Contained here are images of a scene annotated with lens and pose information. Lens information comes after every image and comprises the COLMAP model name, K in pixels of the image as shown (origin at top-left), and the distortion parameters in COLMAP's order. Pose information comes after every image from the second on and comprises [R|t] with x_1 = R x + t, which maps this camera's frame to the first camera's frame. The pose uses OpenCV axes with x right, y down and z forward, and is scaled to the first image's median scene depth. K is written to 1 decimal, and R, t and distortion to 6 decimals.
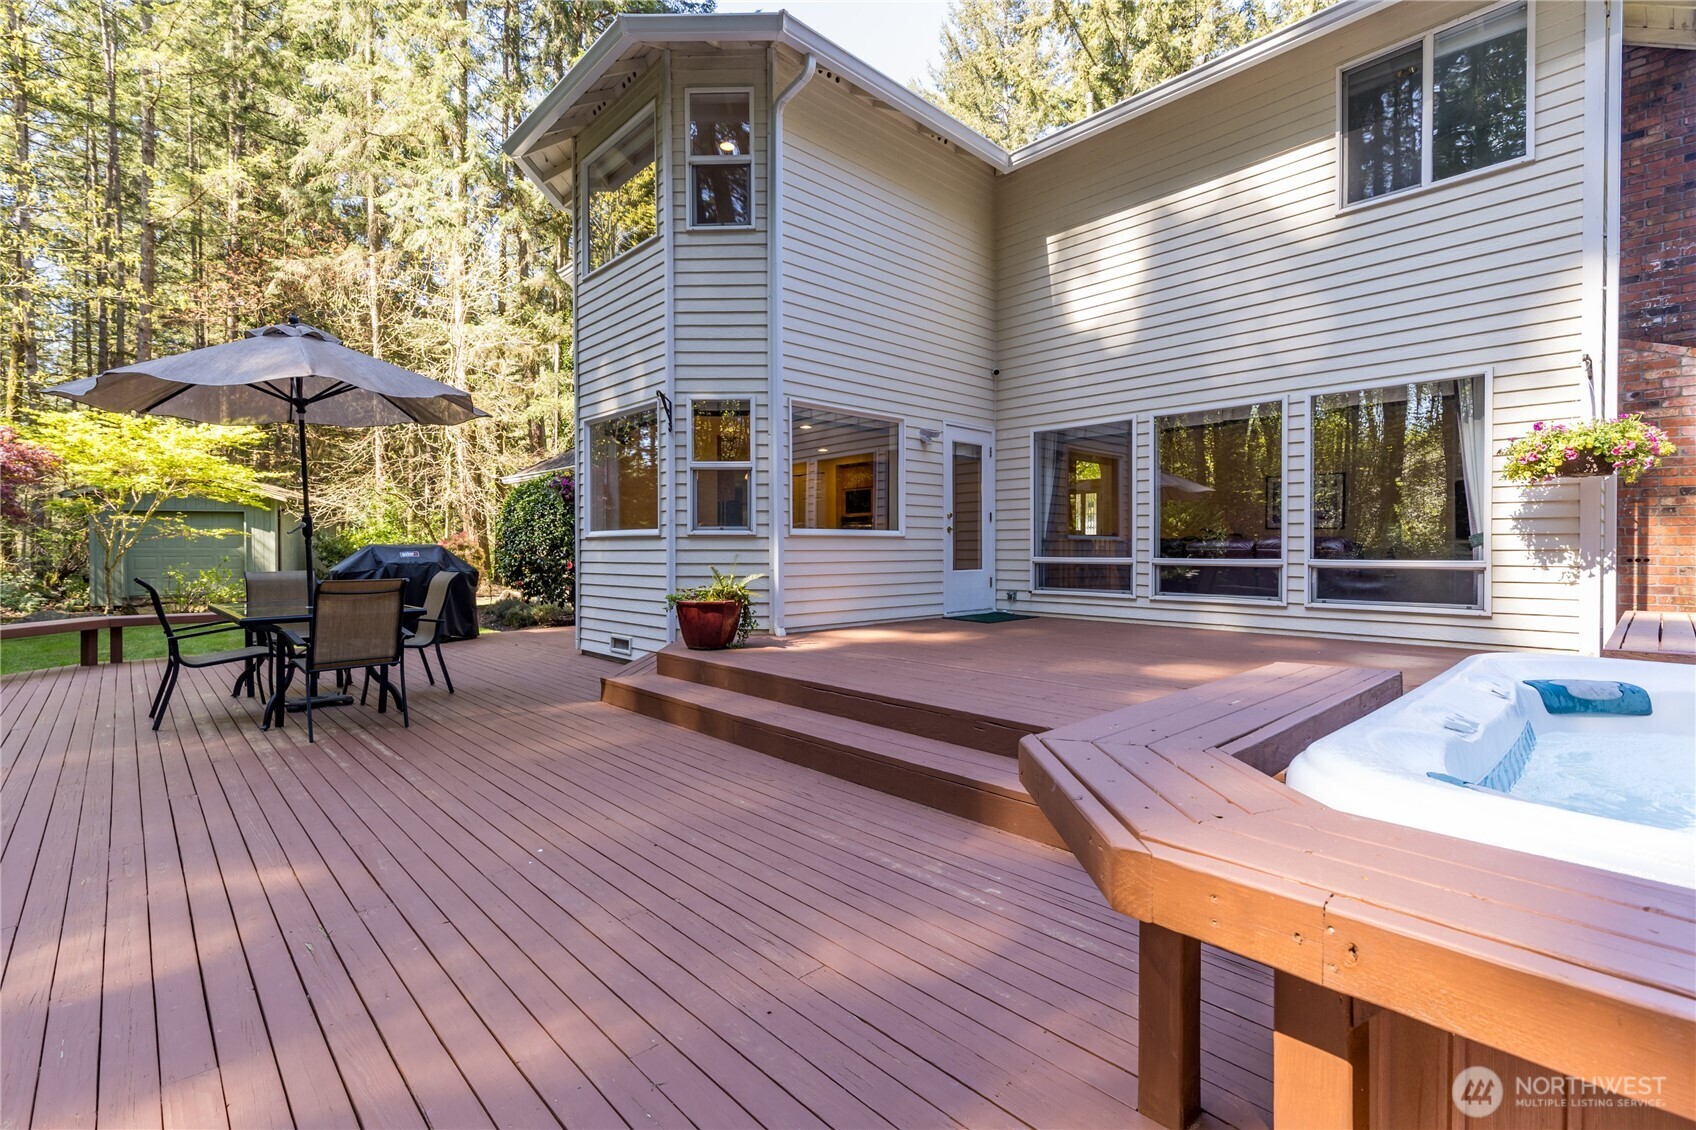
lens RADIAL K [[757.1, 0, 846.9], [0, 757.1, 555.4], [0, 0, 1]] dist [-0.000377, 0.000157]
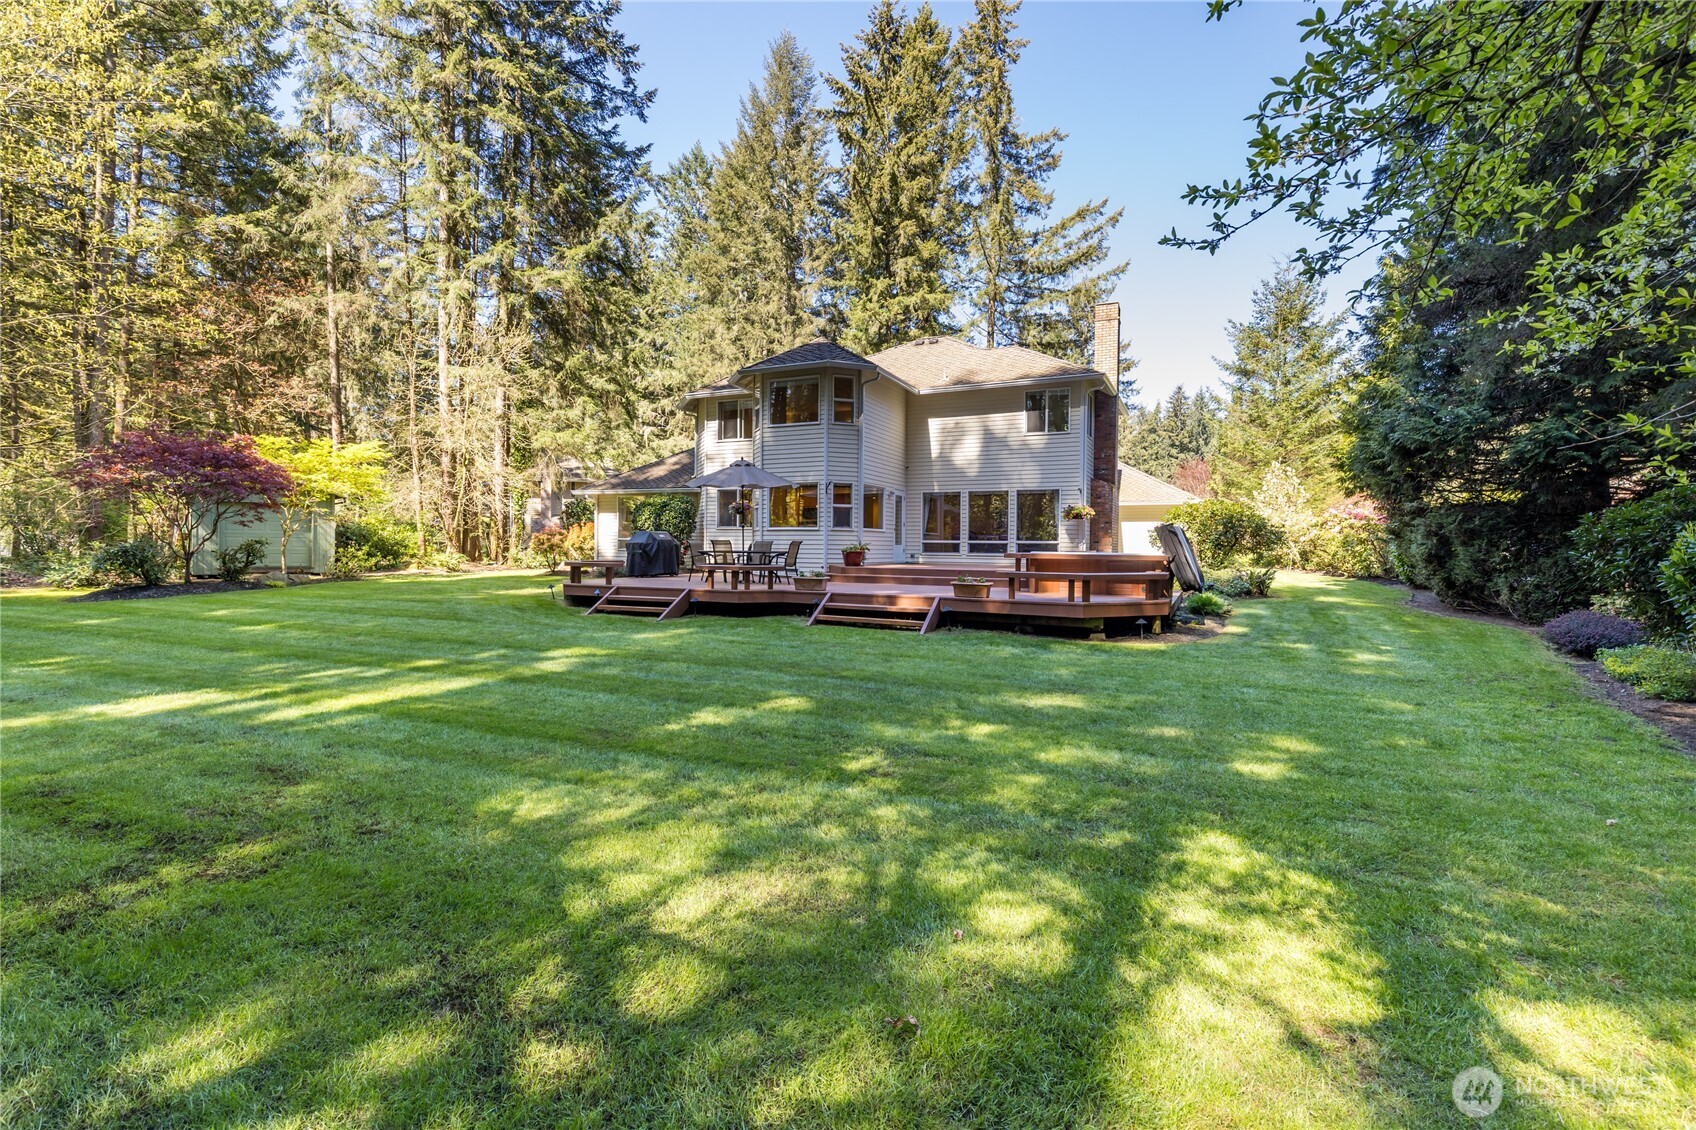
lens RADIAL K [[761.2, 0, 842.4], [0, 761.2, 561.0], [0, 0, 1]] dist [0.003146, -0.000012]
pose [[0.931779, 0.009339, 0.362905, -0.545824], [-0.011019, 0.999936, 0.002559, 0.038741], [-0.362858, -0.006383, 0.931822, -0.768027]]
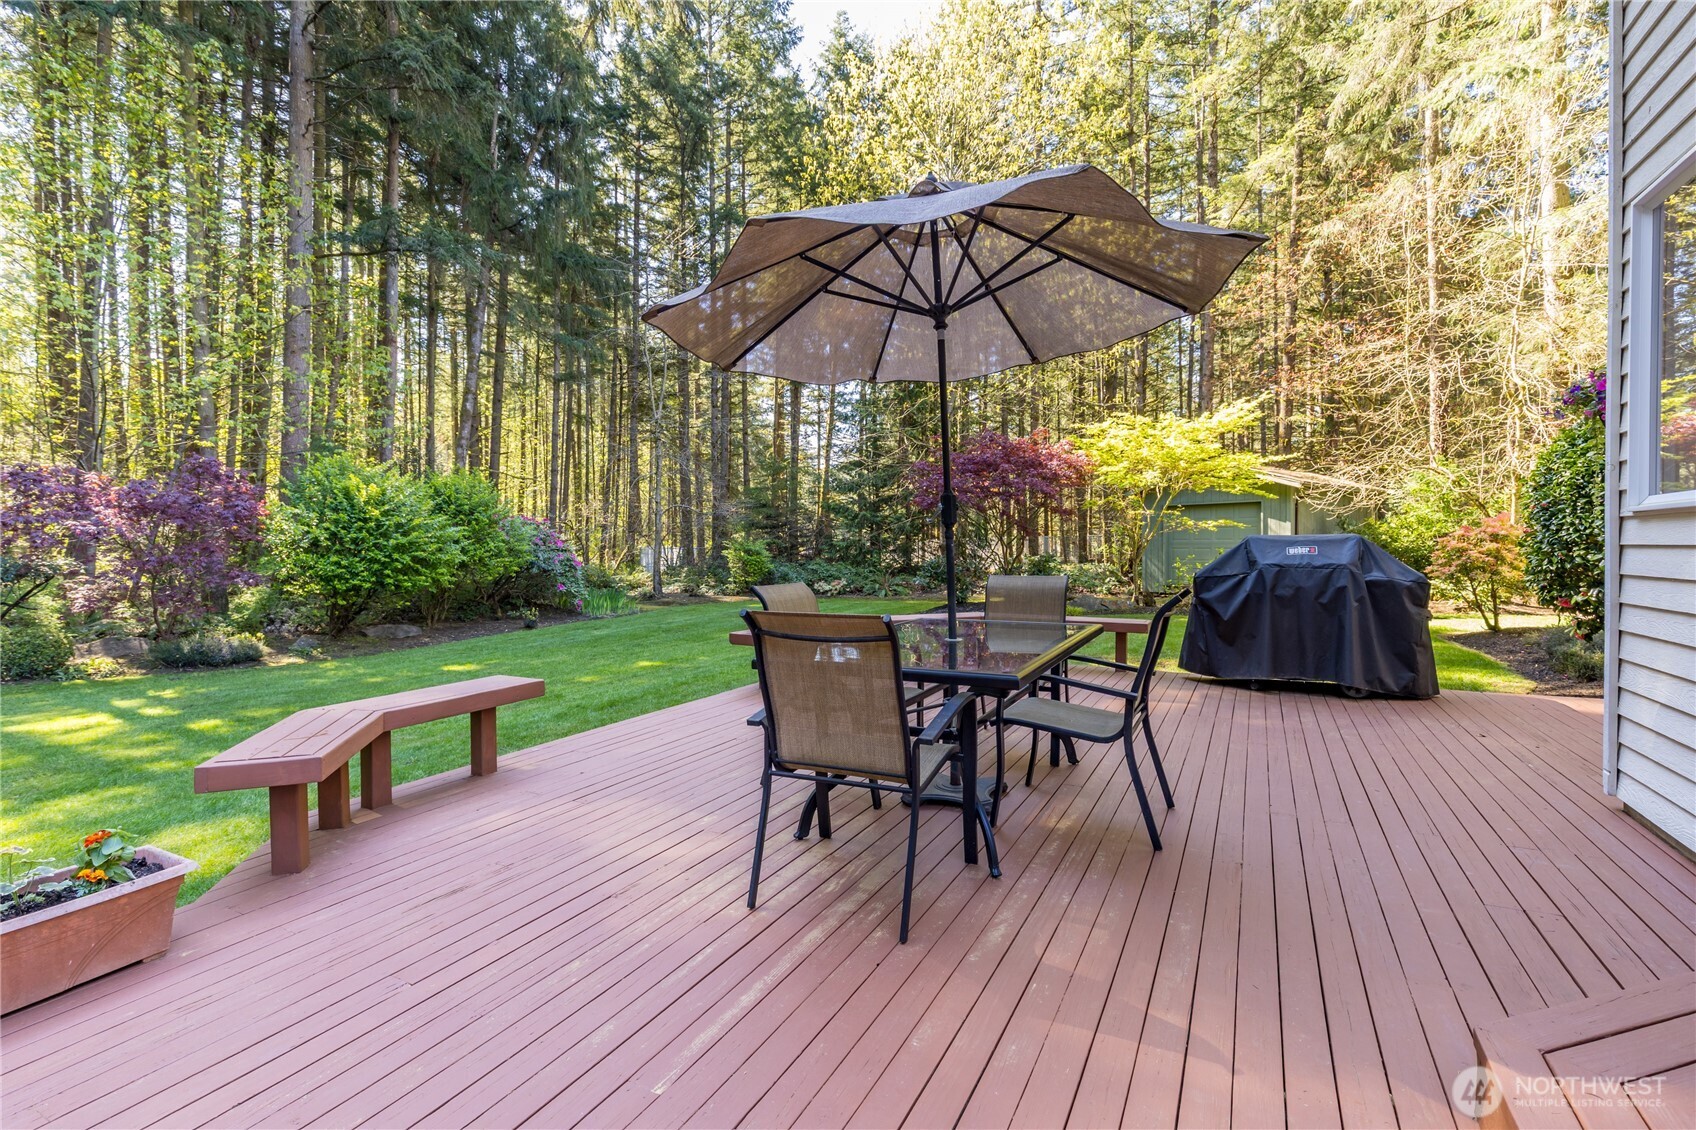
lens RADIAL K [[758.2, 0, 835.6], [0, 758.2, 561.6], [0, 0, 1]] dist [0.006564, 0.000329]
pose [[0.299392, 0.021878, -0.953879, -0.050479], [-0.001542, 0.999747, 0.022446, -0.003592], [0.954129, -0.005249, 0.299350, 0.253080]]
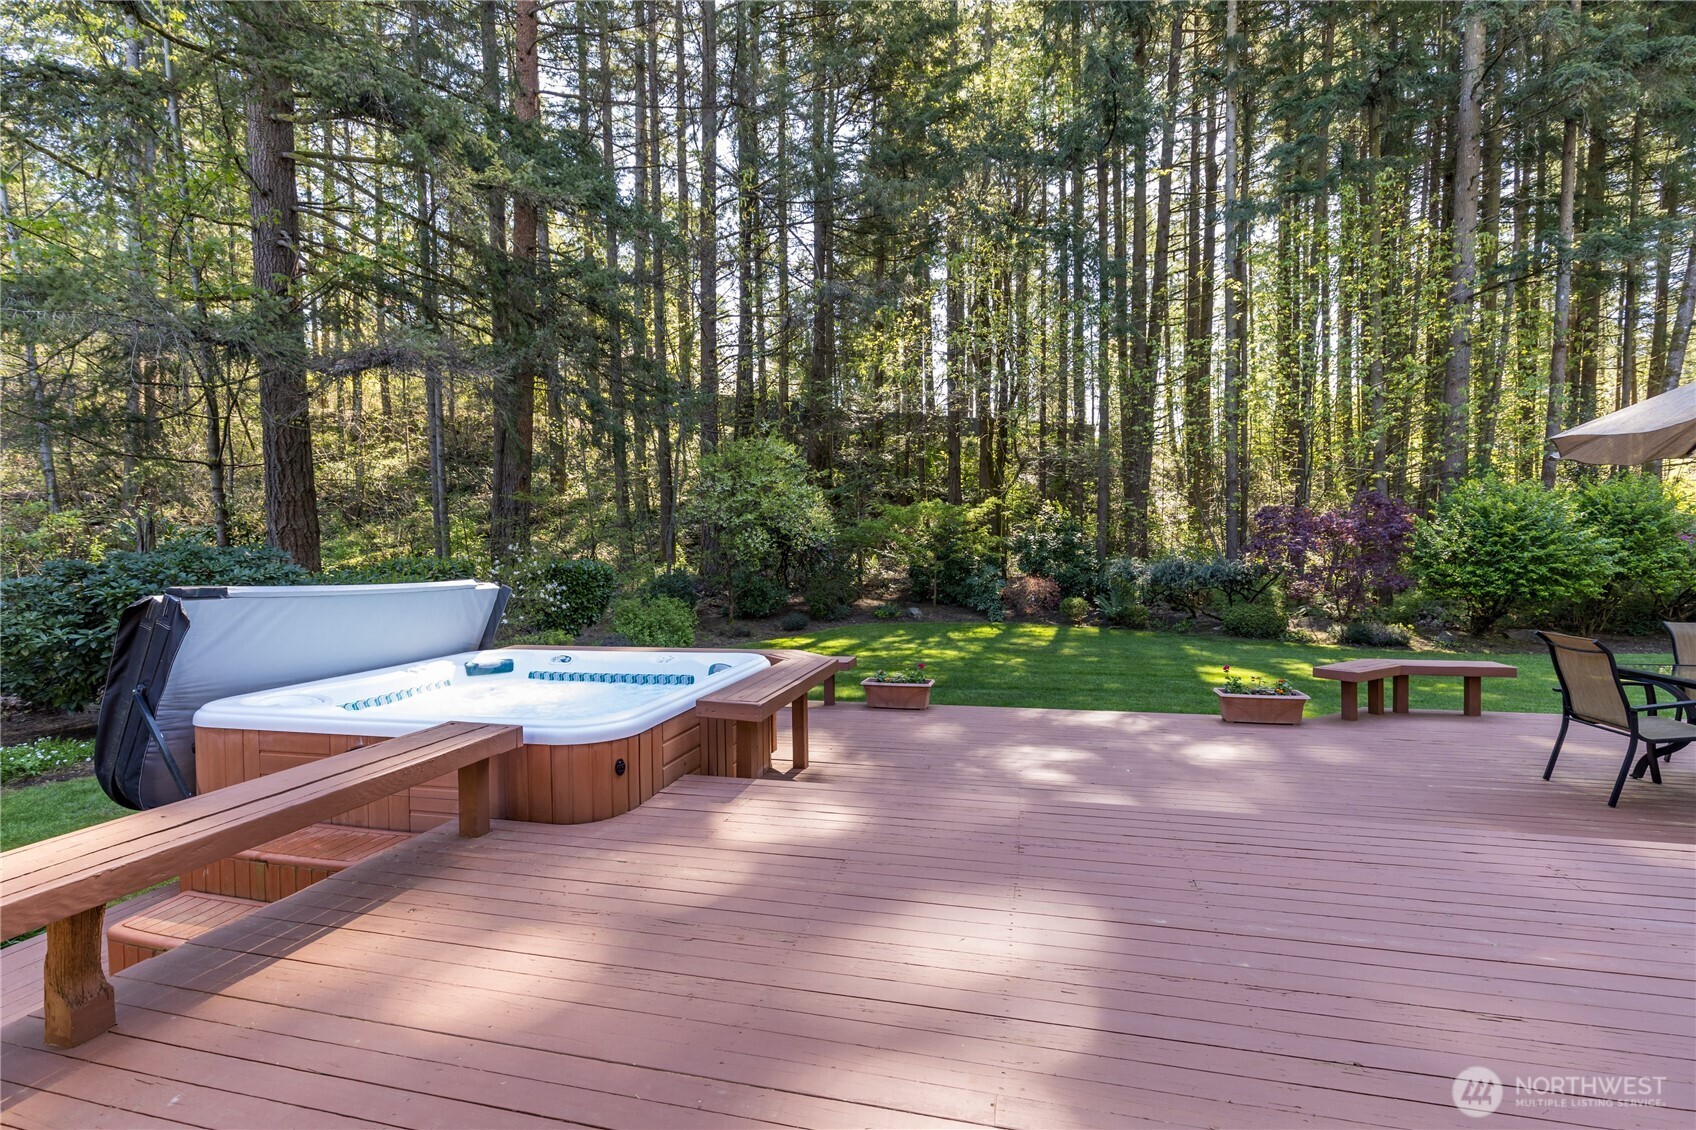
lens RADIAL K [[761.2, 0, 842.4], [0, 761.2, 561.0], [0, 0, 1]] dist [0.003146, -0.000012]
pose [[-0.850641, 0.020865, -0.525333, 0.208258], [0.008265, 0.999619, 0.026321, -0.030294], [0.525682, 0.018048, -0.850490, 0.394780]]
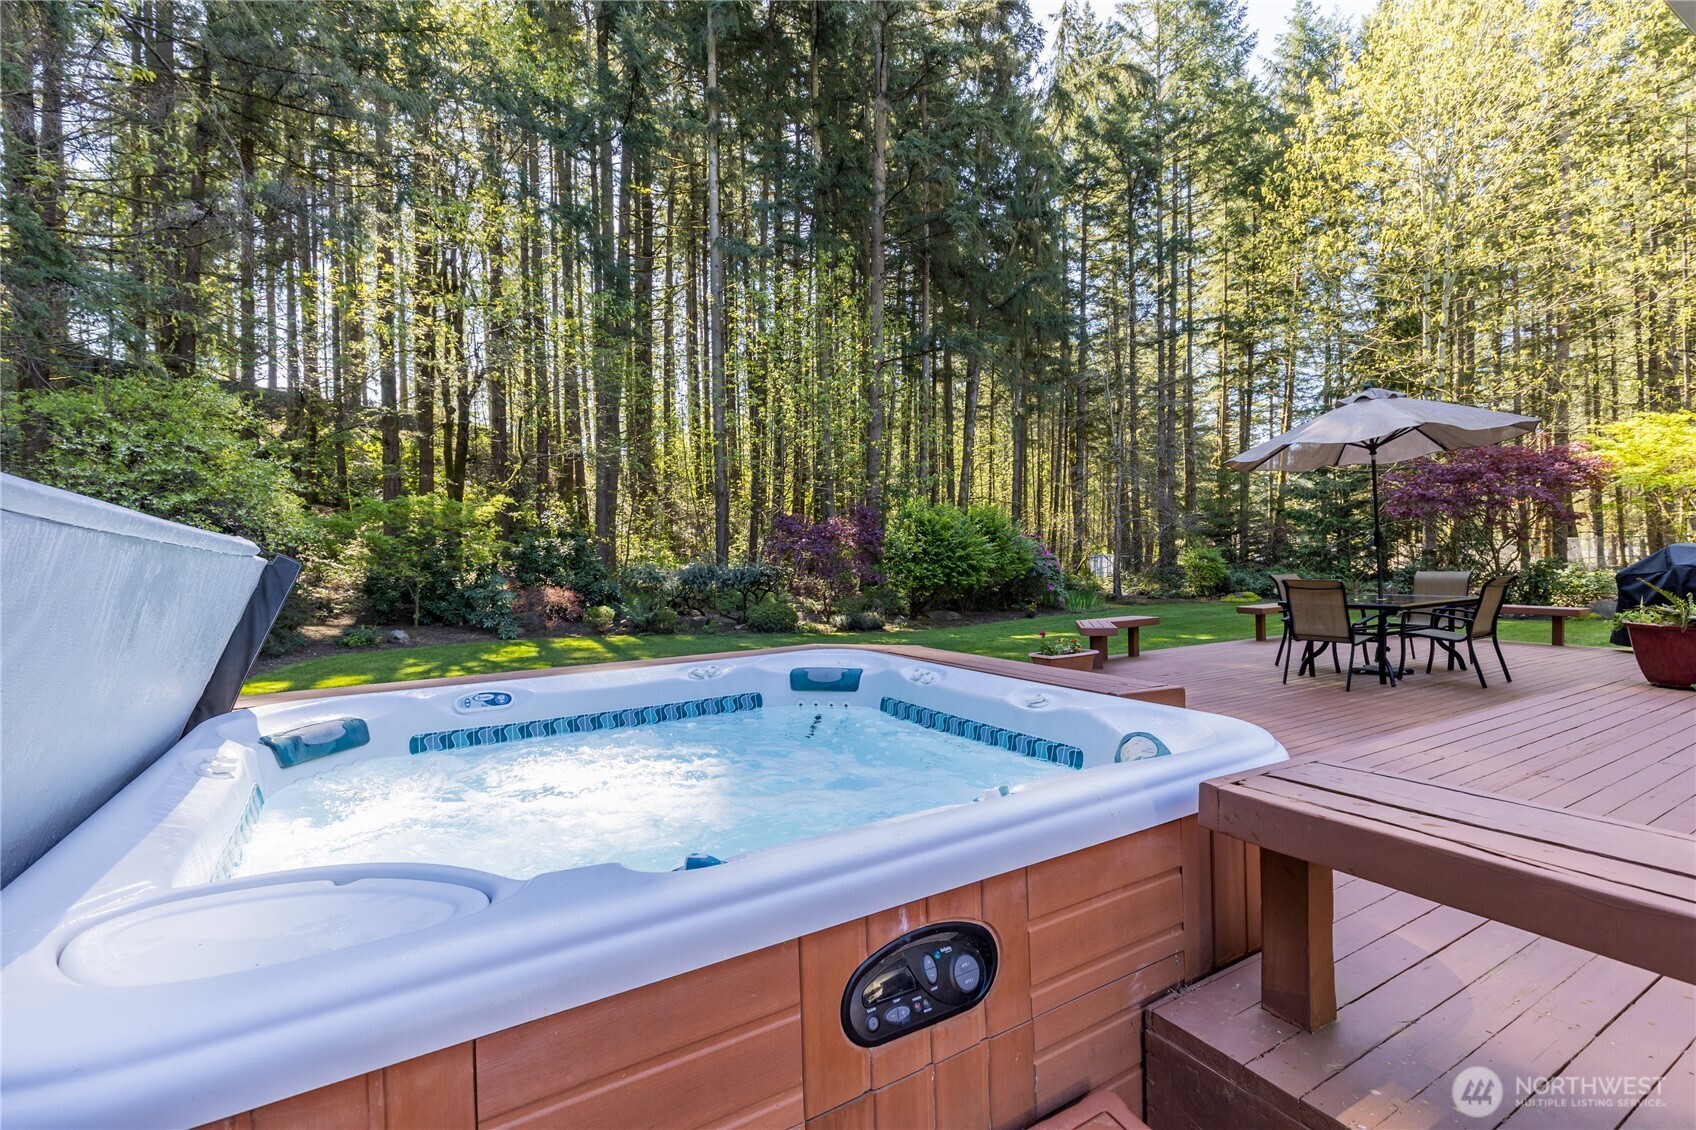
lens RADIAL K [[751.4, 0, 844.6], [0, 751.4, 568.0], [0, 0, 1]] dist [0.004535, -0.000032]
pose [[-0.228729, 0.019509, -0.973295, 0.278994], [0.010693, 0.999789, 0.017527, -0.006882], [0.973432, -0.006399, -0.228889, 0.135186]]
